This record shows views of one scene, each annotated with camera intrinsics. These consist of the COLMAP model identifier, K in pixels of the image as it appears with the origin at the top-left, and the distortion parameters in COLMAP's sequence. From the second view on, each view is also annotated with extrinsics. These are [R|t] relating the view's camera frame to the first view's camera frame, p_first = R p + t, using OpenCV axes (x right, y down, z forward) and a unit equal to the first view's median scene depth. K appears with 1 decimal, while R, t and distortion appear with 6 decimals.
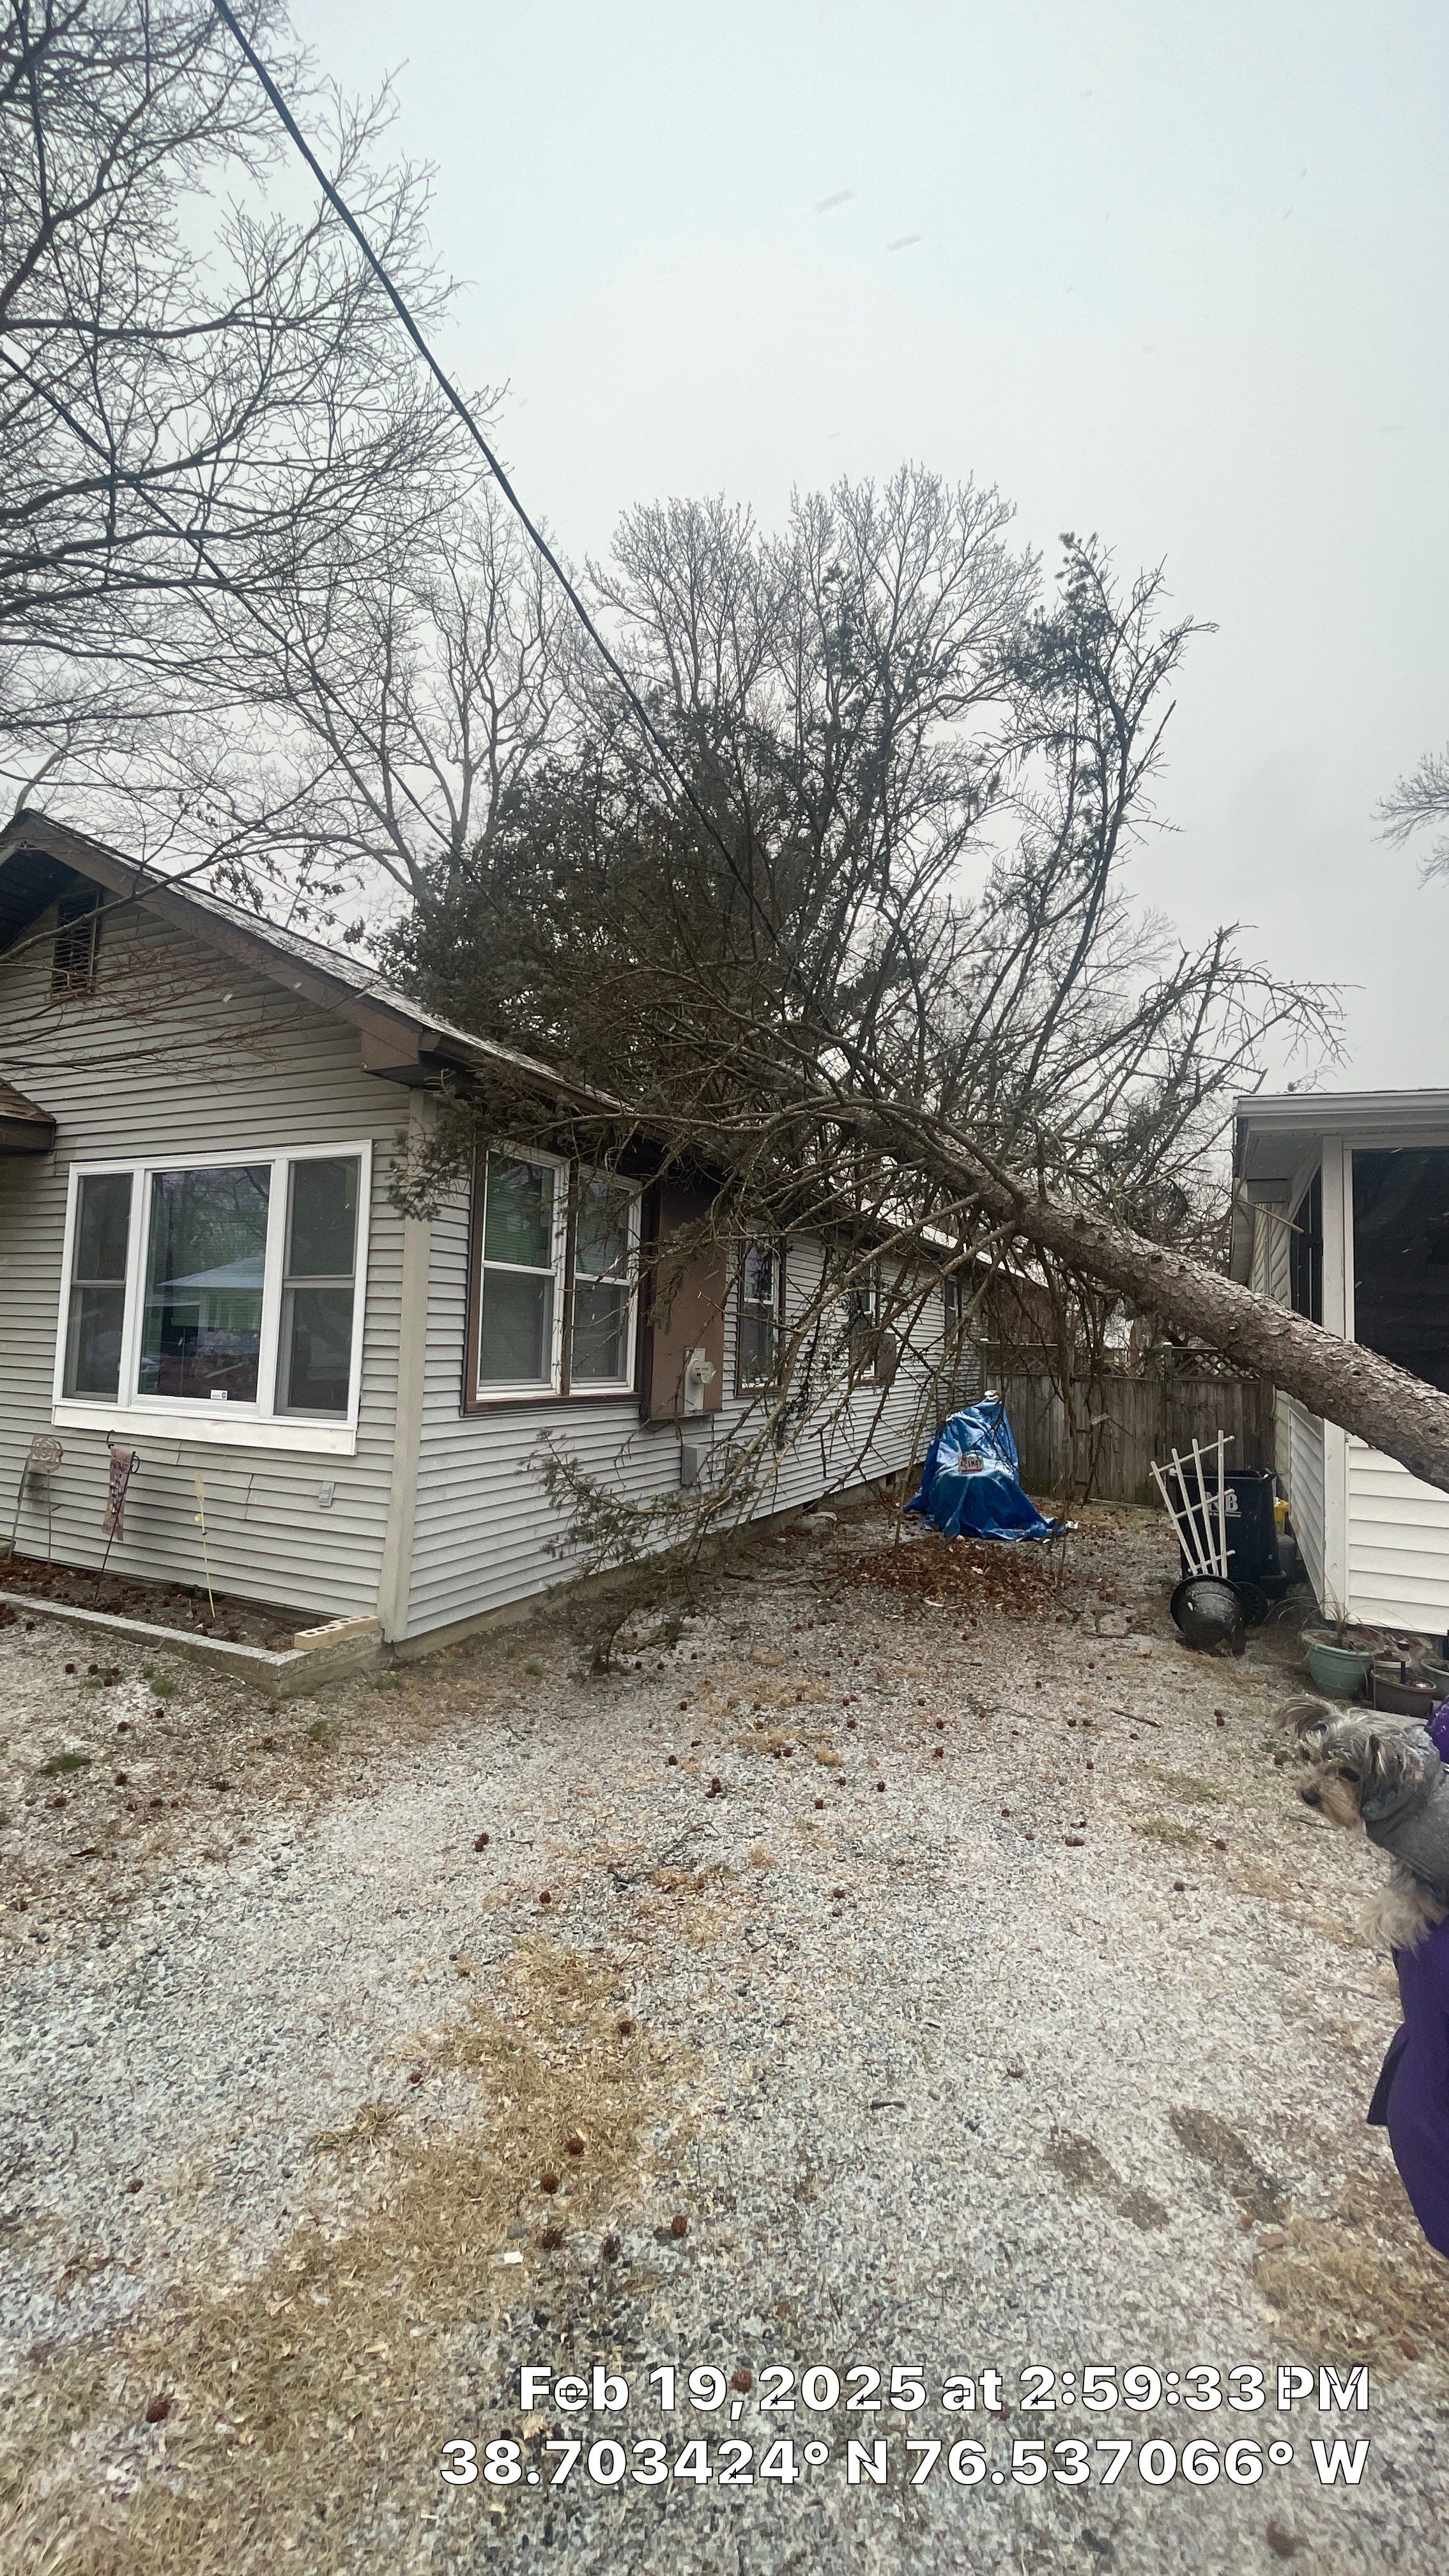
lens RADIAL K [[1025.7, 0, 725.1], [0, 1025.7, 1276.2], [0, 0, 1]] dist [-0.007256, 0.000139]
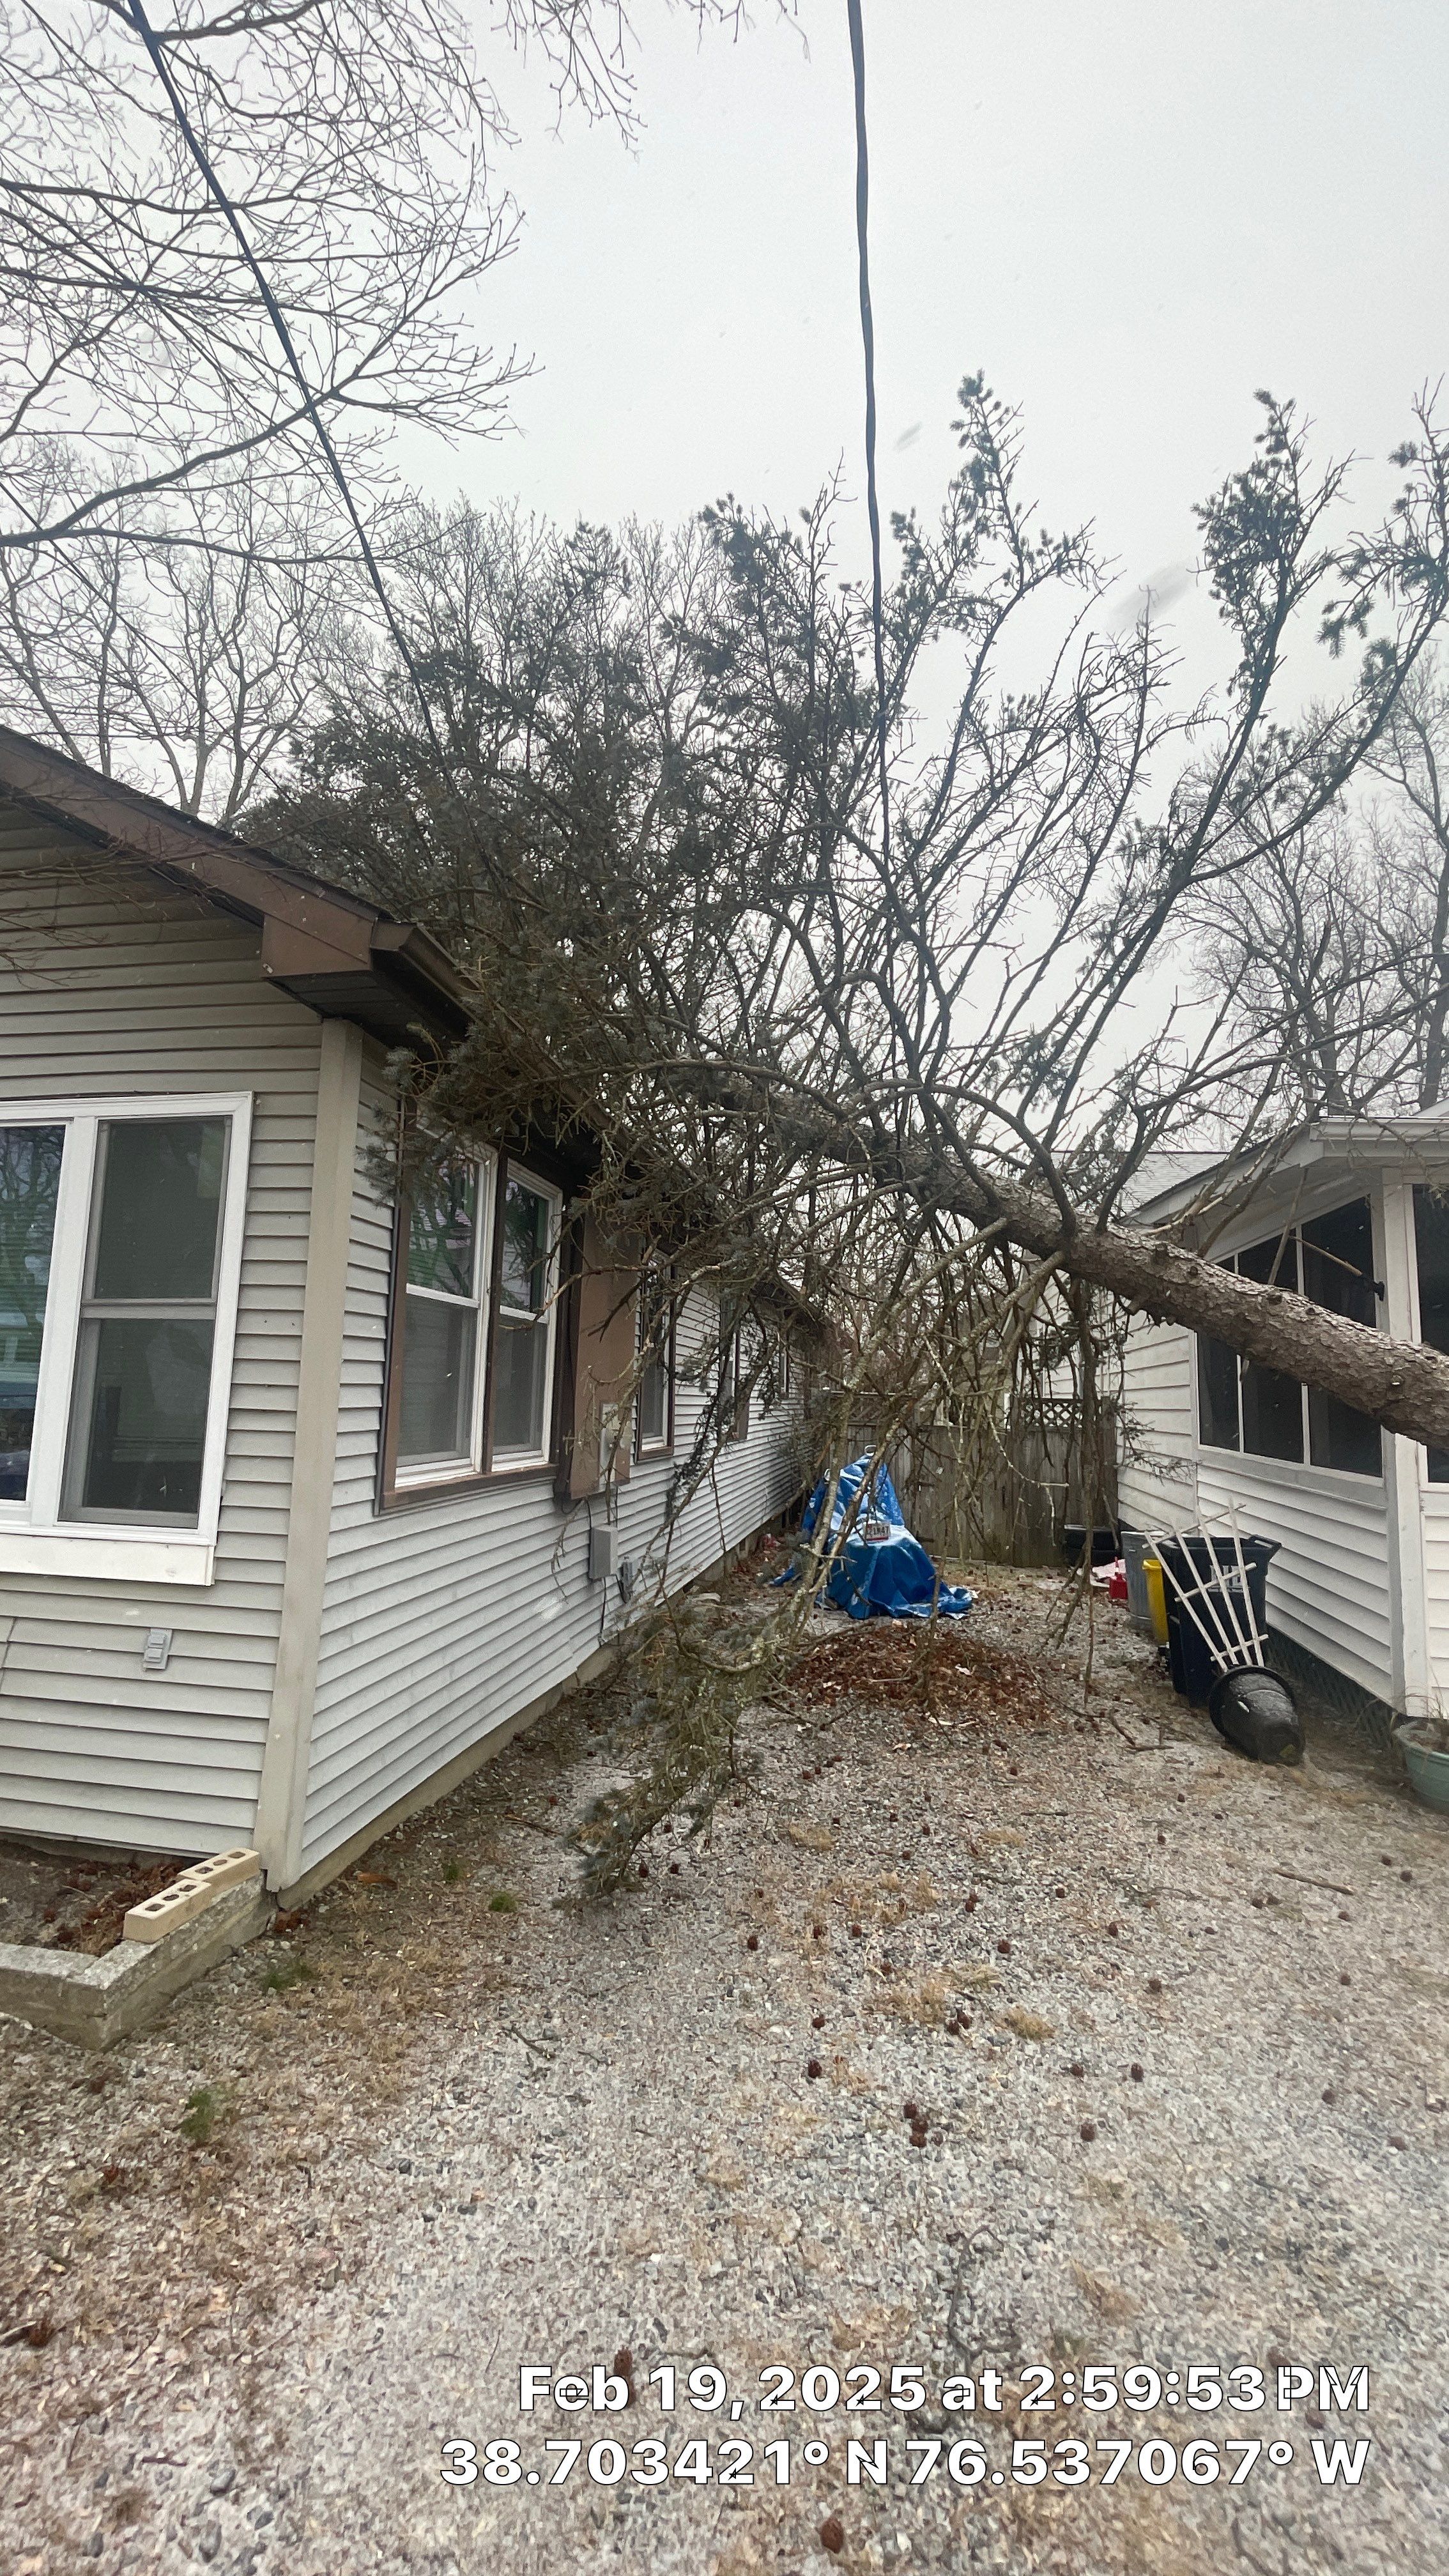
lens RADIAL K [[1034.9, 0, 728.6], [0, 1034.9, 1277.1], [0, 0, 1]] dist [-0.011570, 0.004888]
pose [[0.967128, 0.025695, 0.252987, -0.217373], [-0.014858, 0.998892, -0.044653, 0.009157], [-0.253854, 0.039426, 0.966439, 0.296487]]
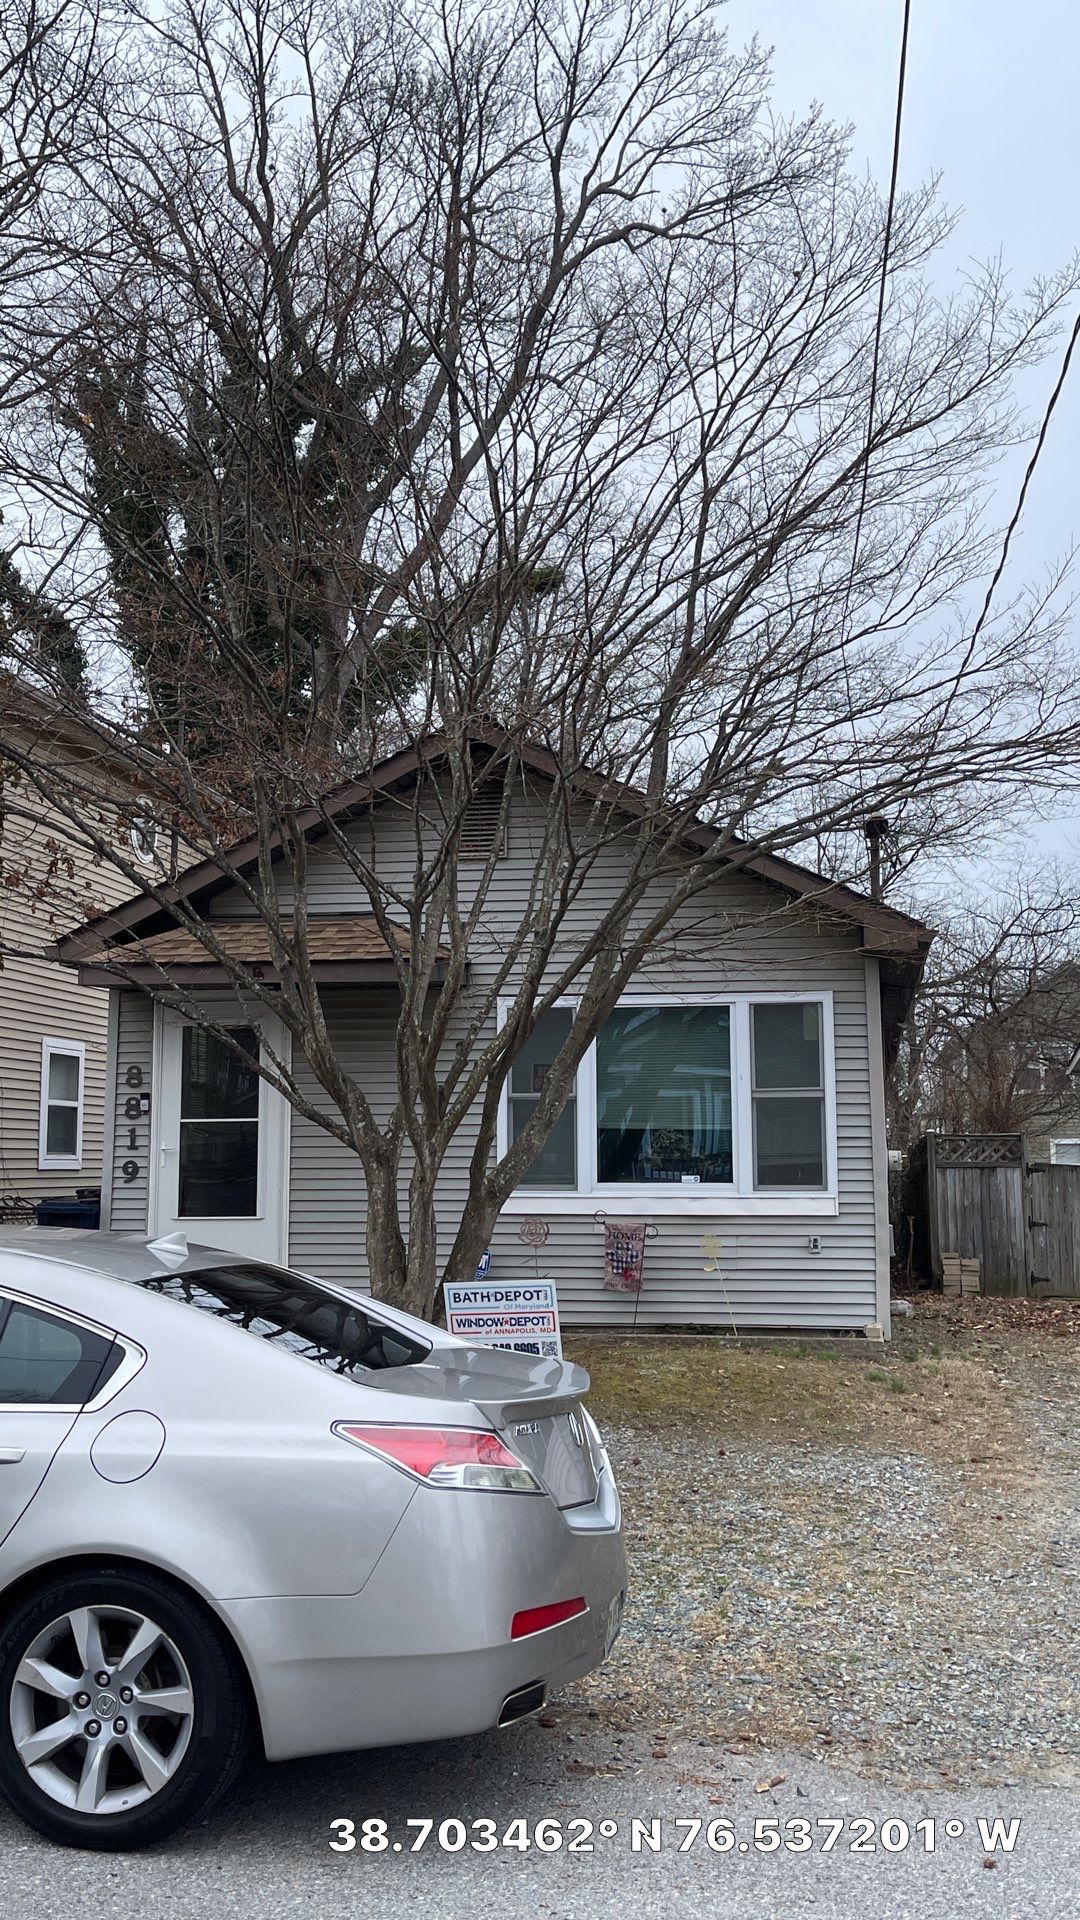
lens RADIAL K [[1738.7, 0, 539.7], [0, 1738.7, 1001.2], [0, 0, 1]] dist [0.037971, -0.007483]
pose [[0.967561, -0.005080, 0.252587, -1.346782], [0.010000, 0.999784, -0.018200, -0.080953], [-0.252440, 0.020135, 0.967403, -1.215175]]
